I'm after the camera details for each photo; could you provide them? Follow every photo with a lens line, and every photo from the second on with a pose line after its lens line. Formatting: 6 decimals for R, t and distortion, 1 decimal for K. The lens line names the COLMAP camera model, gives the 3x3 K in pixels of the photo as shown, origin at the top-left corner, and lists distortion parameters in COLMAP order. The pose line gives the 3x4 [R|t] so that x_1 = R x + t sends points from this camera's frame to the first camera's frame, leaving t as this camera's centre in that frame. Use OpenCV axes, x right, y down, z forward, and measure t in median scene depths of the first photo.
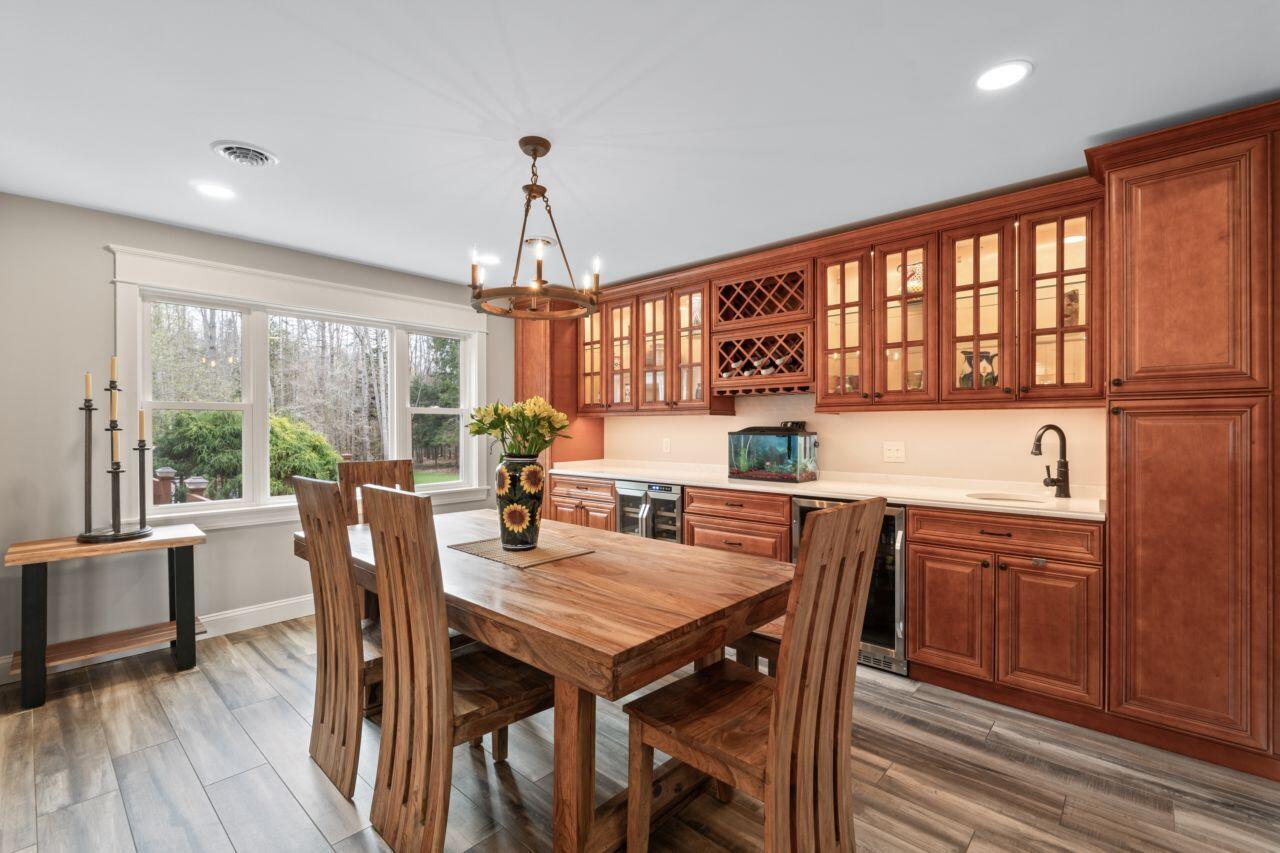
lens RADIAL K [[559.1, 0, 639.9], [0, 559.1, 425.4], [0, 0, 1]] dist [-0.003583, -0.000556]
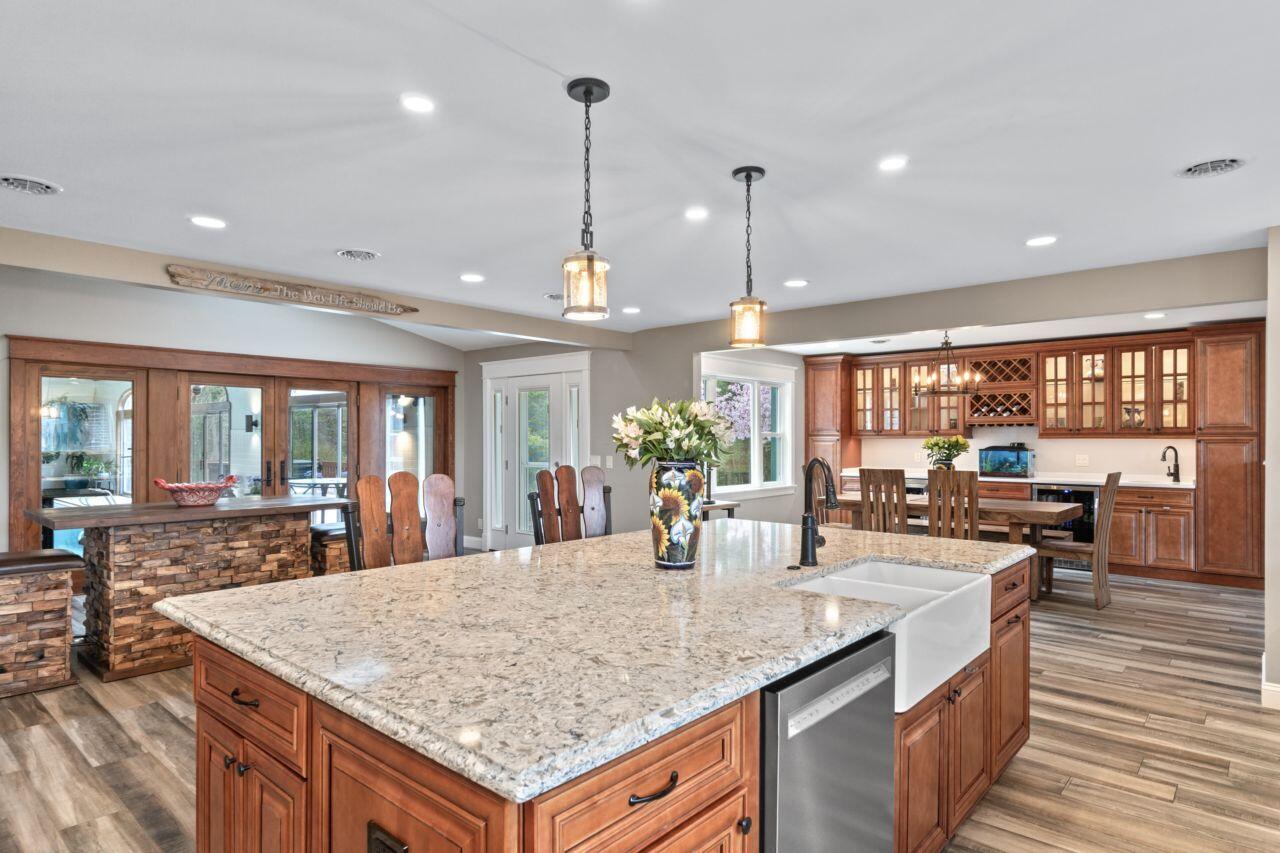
lens RADIAL K [[719.0, 0, 640.1], [0, 719.0, 432.5], [0, 0, 1]] dist [-0.000159, -0.001267]
pose [[0.999810, 0.001612, 0.019441, -1.221972], [-0.001496, 0.999981, -0.005988, -0.031937], [-0.019450, 0.005958, 0.999793, -1.550467]]
